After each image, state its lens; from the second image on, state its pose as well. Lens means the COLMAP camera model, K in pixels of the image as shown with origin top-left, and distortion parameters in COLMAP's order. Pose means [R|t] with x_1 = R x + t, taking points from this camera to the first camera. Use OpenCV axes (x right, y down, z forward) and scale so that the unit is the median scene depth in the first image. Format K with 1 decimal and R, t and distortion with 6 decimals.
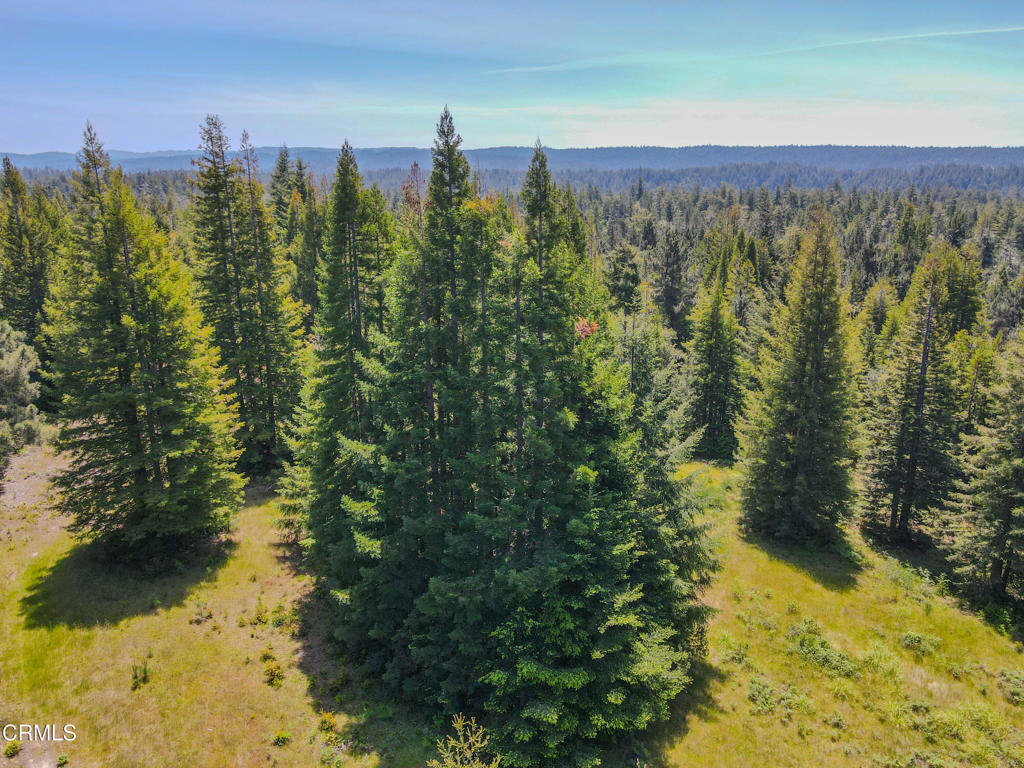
lens RADIAL K [[748.2, 0, 515.7], [0, 748.2, 376.7], [0, 0, 1]] dist [0.016530, -0.006322]
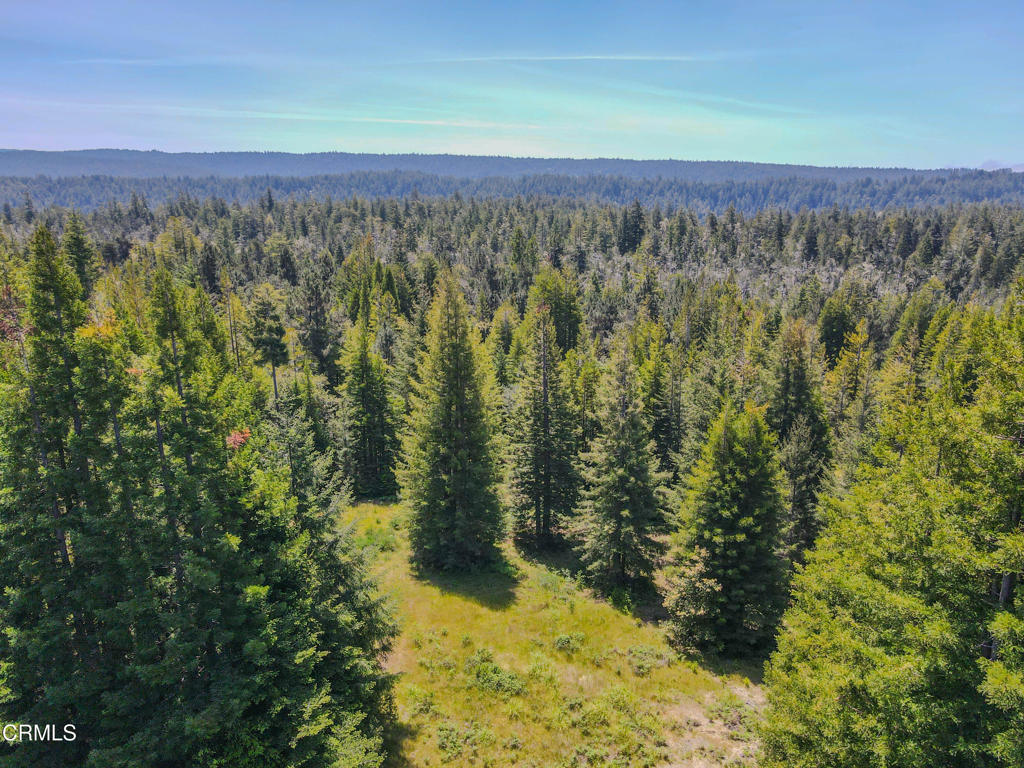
lens RADIAL K [[748.2, 0, 513.7], [0, 748.2, 378.0], [0, 0, 1]] dist [0.016530, -0.006322]
pose [[0.893241, -0.116088, 0.434332, -0.000261], [0.118502, 0.992718, 0.021623, -0.076544], [-0.433679, 0.032155, 0.900493, -0.023780]]
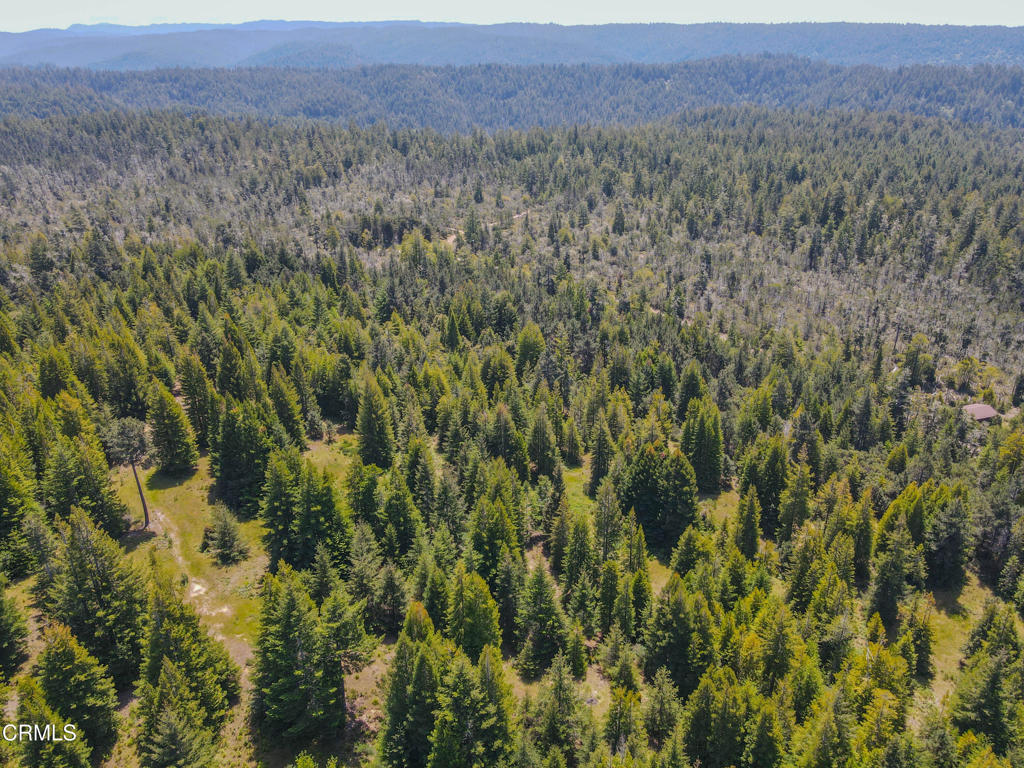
lens RADIAL K [[748.2, 0, 507.9], [0, 748.2, 368.6], [0, 0, 1]] dist [0.016530, -0.006322]
pose [[0.999582, 0.000313, -0.028895, 1.131649], [0.003871, 0.989477, 0.144641, -0.714632], [0.028636, -0.144692, 0.989062, -2.284504]]
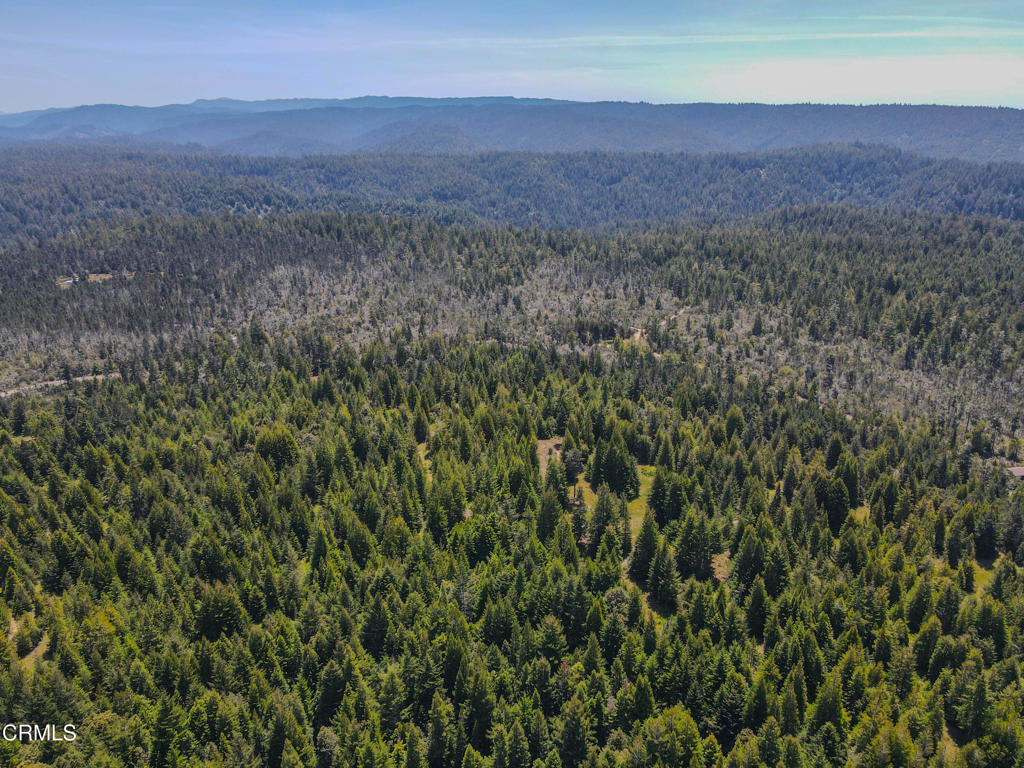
lens RADIAL K [[748.2, 0, 506.4], [0, 748.2, 363.4], [0, 0, 1]] dist [0.016530, -0.006322]
pose [[0.991111, 0.030172, -0.129575, -0.115421], [-0.022506, 0.997931, 0.060226, -1.142177], [0.131124, -0.056774, 0.989739, -5.423511]]
